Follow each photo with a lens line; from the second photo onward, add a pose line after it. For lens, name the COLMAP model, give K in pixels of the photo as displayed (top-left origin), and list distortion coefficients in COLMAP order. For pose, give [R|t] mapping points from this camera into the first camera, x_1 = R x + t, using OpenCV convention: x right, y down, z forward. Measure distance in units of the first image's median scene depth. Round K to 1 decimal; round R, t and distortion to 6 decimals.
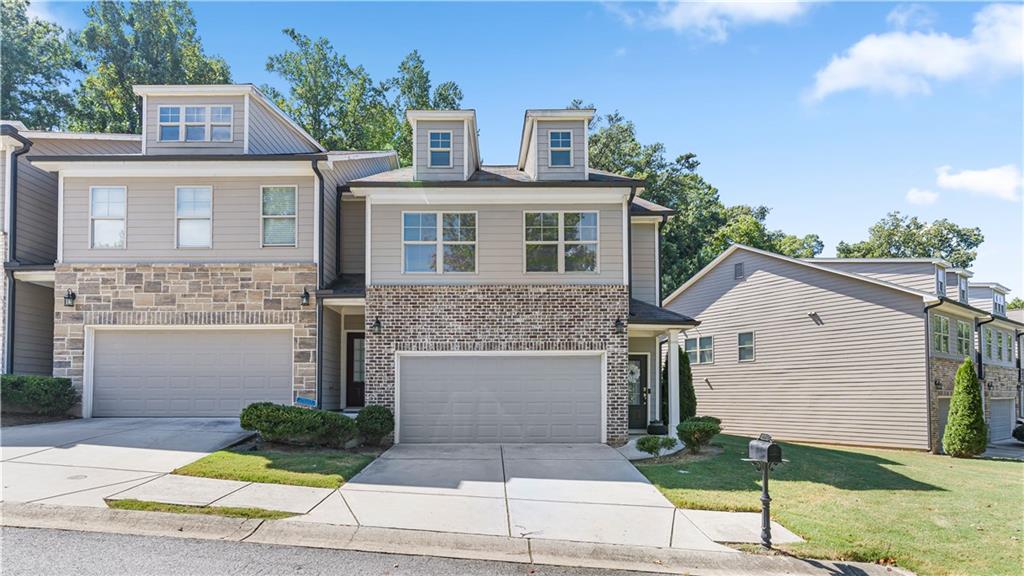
lens RADIAL K [[482.2, 0, 507.6], [0, 482.2, 291.3], [0, 0, 1]] dist [0.002578, -0.000452]
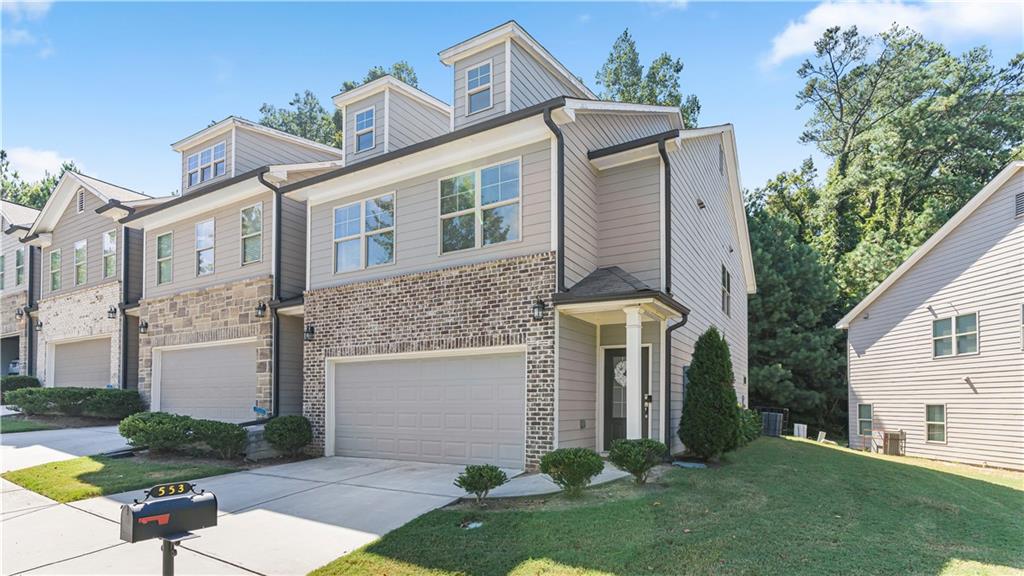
lens RADIAL K [[491.1, 0, 512.1], [0, 491.1, 313.7], [0, 0, 1]] dist [0.002284, 0.000085]
pose [[0.872635, -0.086483, -0.480654, 0.537583], [0.103506, 0.994588, 0.008963, 0.066518], [0.477278, -0.057572, 0.876864, 0.334919]]
